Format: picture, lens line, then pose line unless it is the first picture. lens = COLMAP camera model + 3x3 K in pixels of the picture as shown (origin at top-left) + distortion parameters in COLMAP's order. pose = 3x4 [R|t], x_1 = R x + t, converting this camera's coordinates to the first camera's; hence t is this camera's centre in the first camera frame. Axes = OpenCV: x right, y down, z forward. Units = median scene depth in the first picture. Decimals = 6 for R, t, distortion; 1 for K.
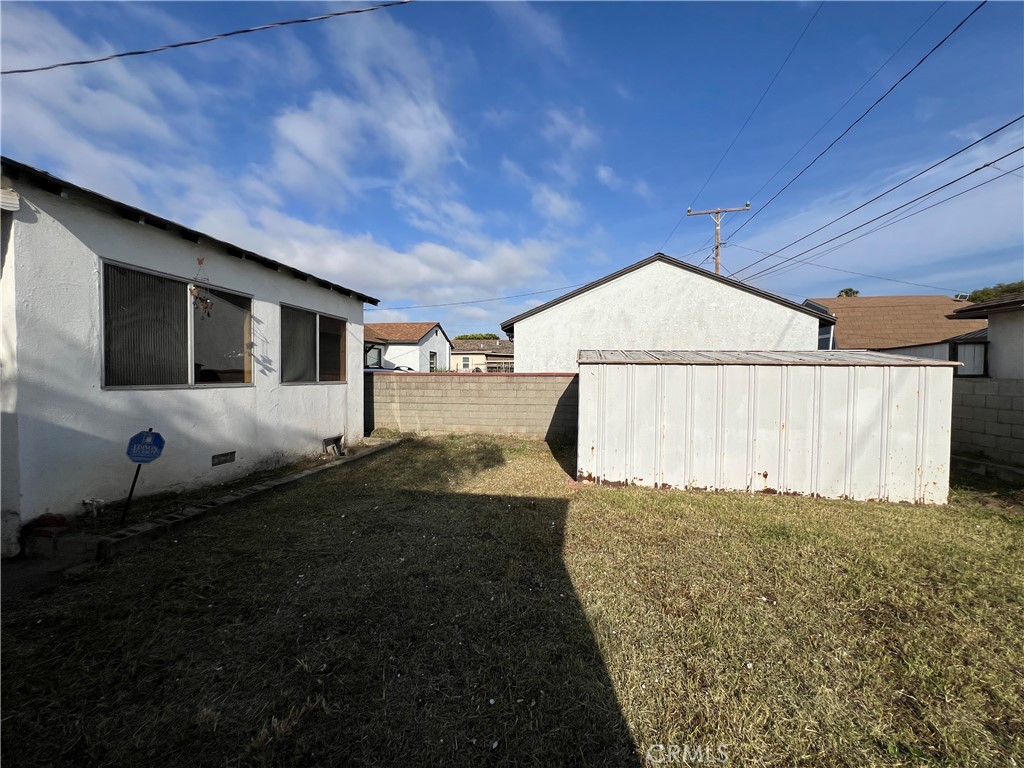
lens RADIAL K [[401.4, 0, 512.0], [0, 401.4, 384.0], [0, 0, 1]] dist [-0.018384, 0.000015]
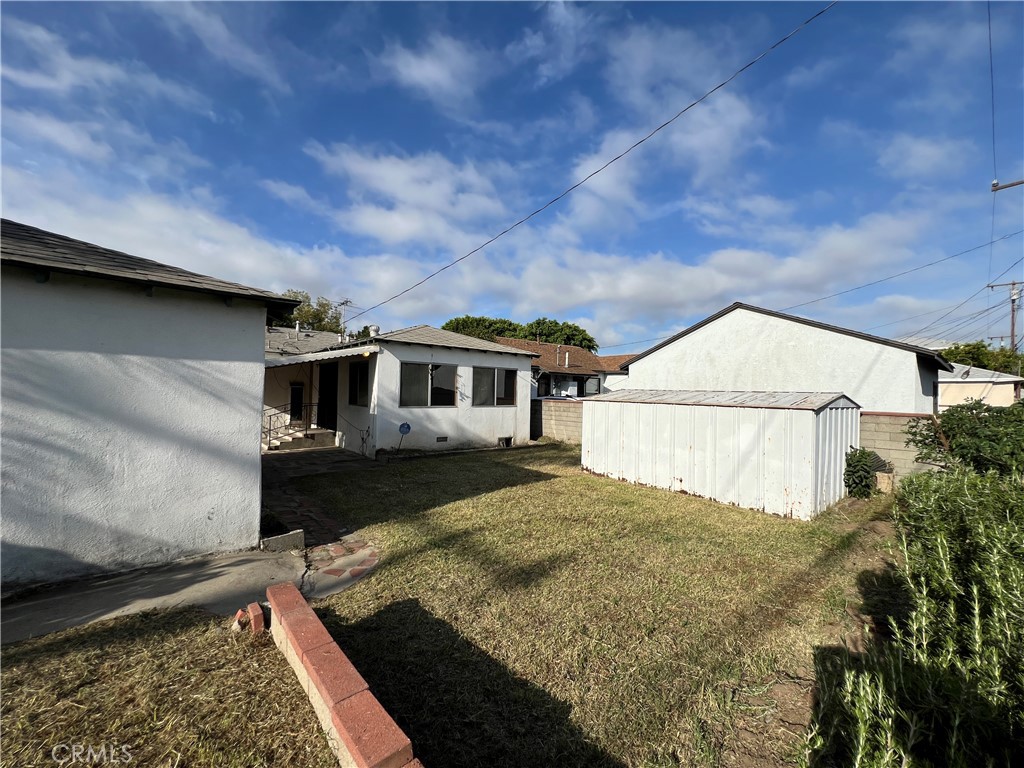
lens RADIAL K [[429.3, 0, 512.0], [0, 429.3, 384.0], [0, 0, 1]] dist [0.002169, 0.000152]
pose [[0.759078, -0.002628, -0.650994, 0.100097], [-0.026388, 0.999046, -0.034802, -0.004448], [0.650464, 0.043596, 0.758285, -0.051558]]
